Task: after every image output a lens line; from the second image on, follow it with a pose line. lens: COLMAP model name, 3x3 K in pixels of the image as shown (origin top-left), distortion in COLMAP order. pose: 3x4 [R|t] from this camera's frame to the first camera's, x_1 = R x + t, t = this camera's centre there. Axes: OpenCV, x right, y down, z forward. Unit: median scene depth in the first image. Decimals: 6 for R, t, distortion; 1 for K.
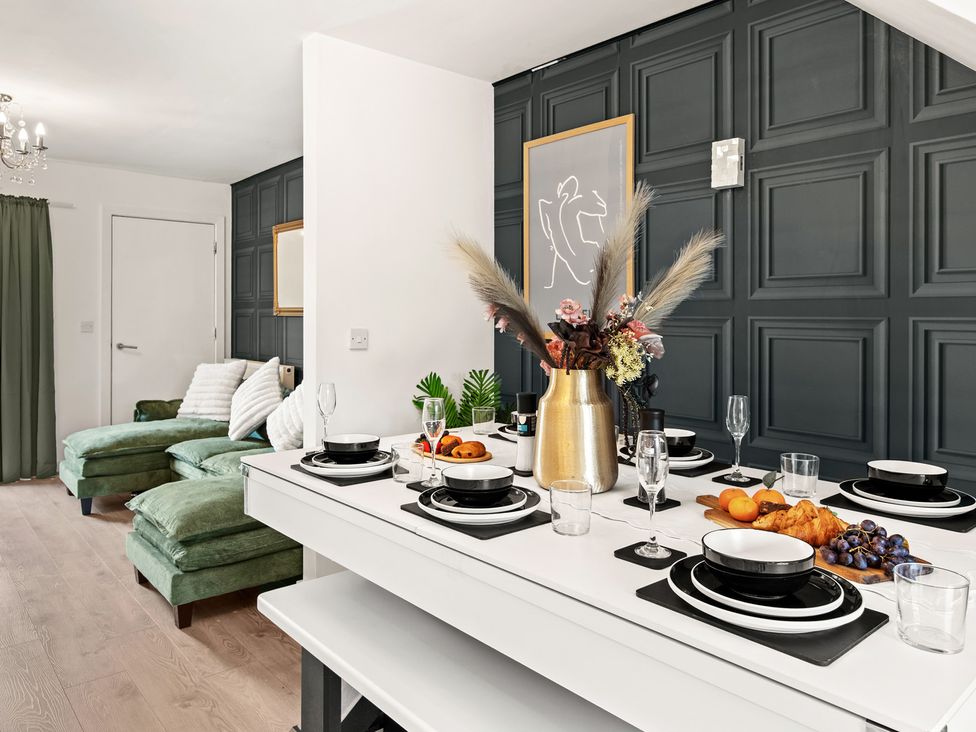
lens RADIAL K [[690.9, 0, 484.2], [0, 690.9, 326.4], [0, 0, 1]] dist [0.033658, -0.005939]
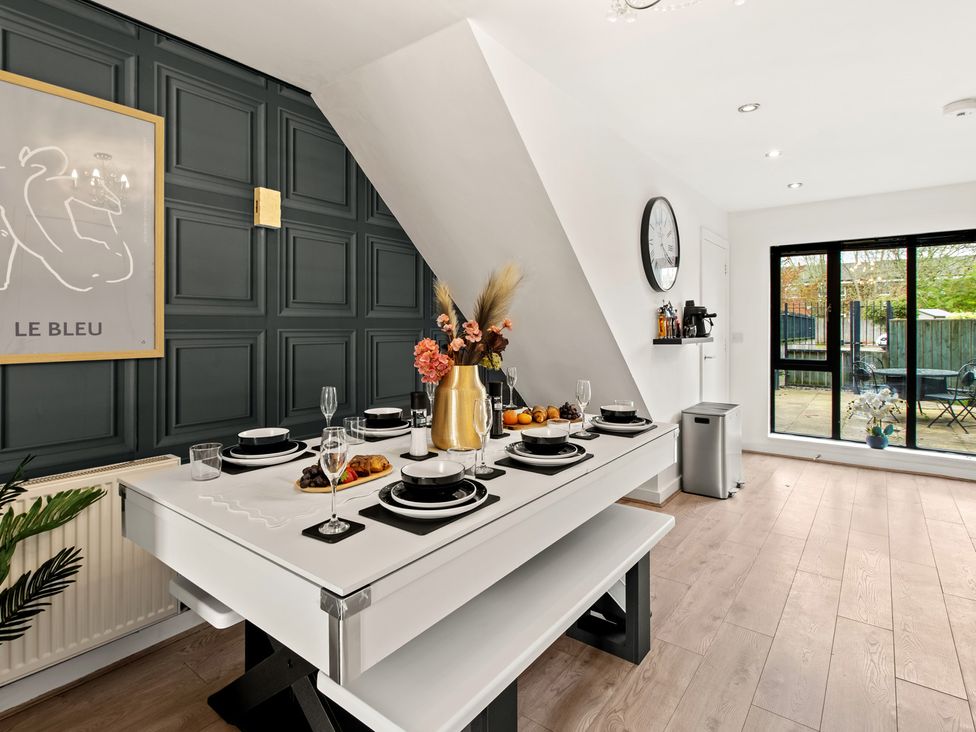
lens RADIAL K [[519.4, 0, 487.7], [0, 519.4, 325.7], [0, 0, 1]] dist [0.006645, -0.001049]
pose [[-0.201575, -0.012958, 0.979387, -0.662523], [0.003835, 0.999894, 0.014018, -0.033306], [-0.979466, 0.006582, -0.201504, 0.810456]]
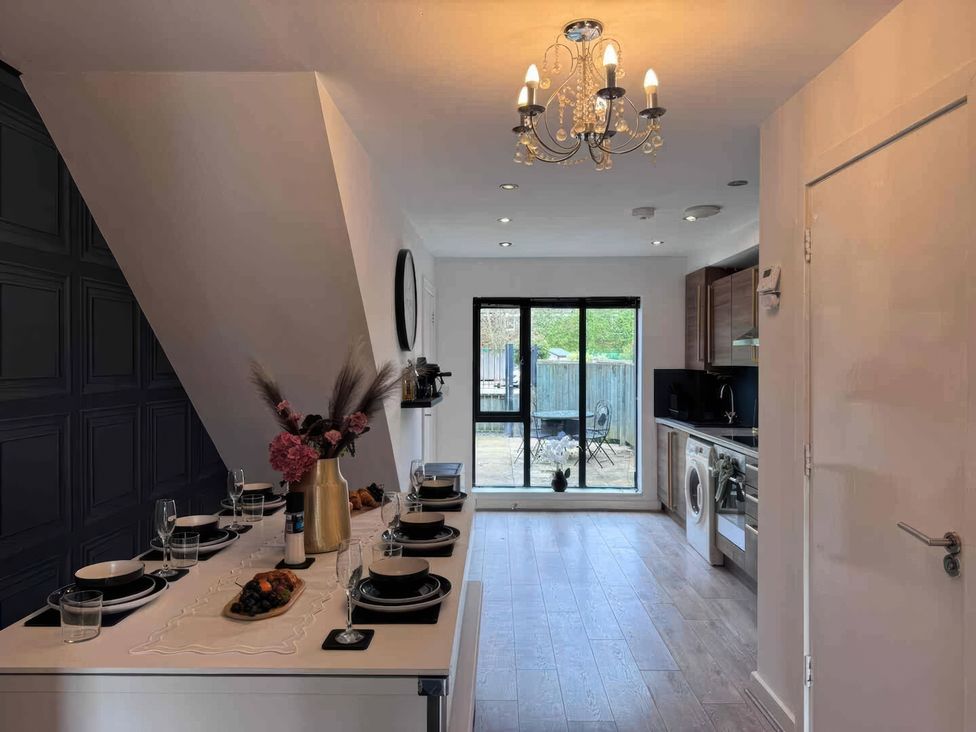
lens RADIAL K [[690.9, 0, 486.0], [0, 690.9, 363.7], [0, 0, 1]] dist [0.033658, -0.005939]
pose [[-0.745537, -0.023424, 0.666053, -0.693598], [-0.010089, 0.999664, 0.023864, -0.115068], [-0.666388, 0.011071, -0.745523, 1.235047]]
